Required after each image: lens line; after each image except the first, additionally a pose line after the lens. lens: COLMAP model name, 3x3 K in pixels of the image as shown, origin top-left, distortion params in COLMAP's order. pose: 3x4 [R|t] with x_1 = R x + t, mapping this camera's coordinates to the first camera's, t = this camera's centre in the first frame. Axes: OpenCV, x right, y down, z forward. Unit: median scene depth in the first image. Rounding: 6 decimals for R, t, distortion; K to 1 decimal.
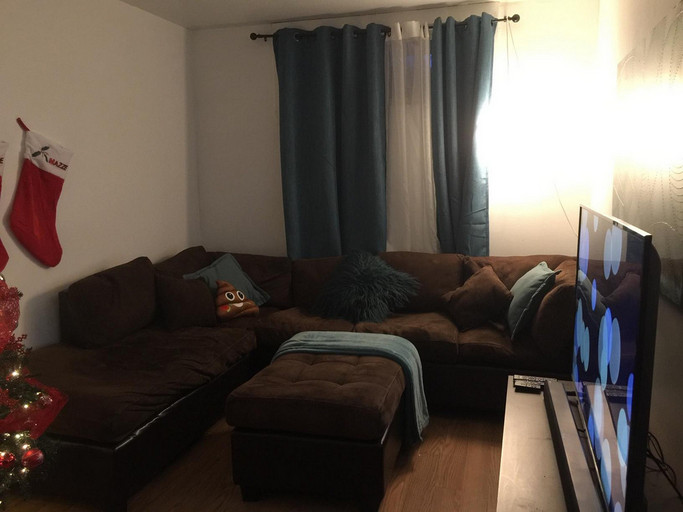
lens RADIAL K [[582.7, 0, 341.9], [0, 582.7, 237.1], [0, 0, 1]] dist [0.045374, -0.011031]
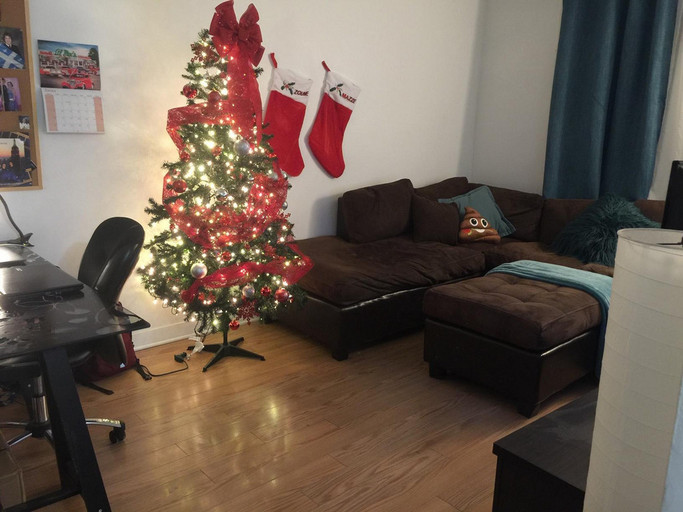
lens RADIAL K [[582.7, 0, 341.9], [0, 582.7, 237.1], [0, 0, 1]] dist [0.045374, -0.011031]
pose [[0.839659, 0.145751, -0.523191, 0.197452], [-0.098129, 0.988177, 0.117803, 0.024483], [0.534176, -0.047574, 0.844034, -0.084837]]
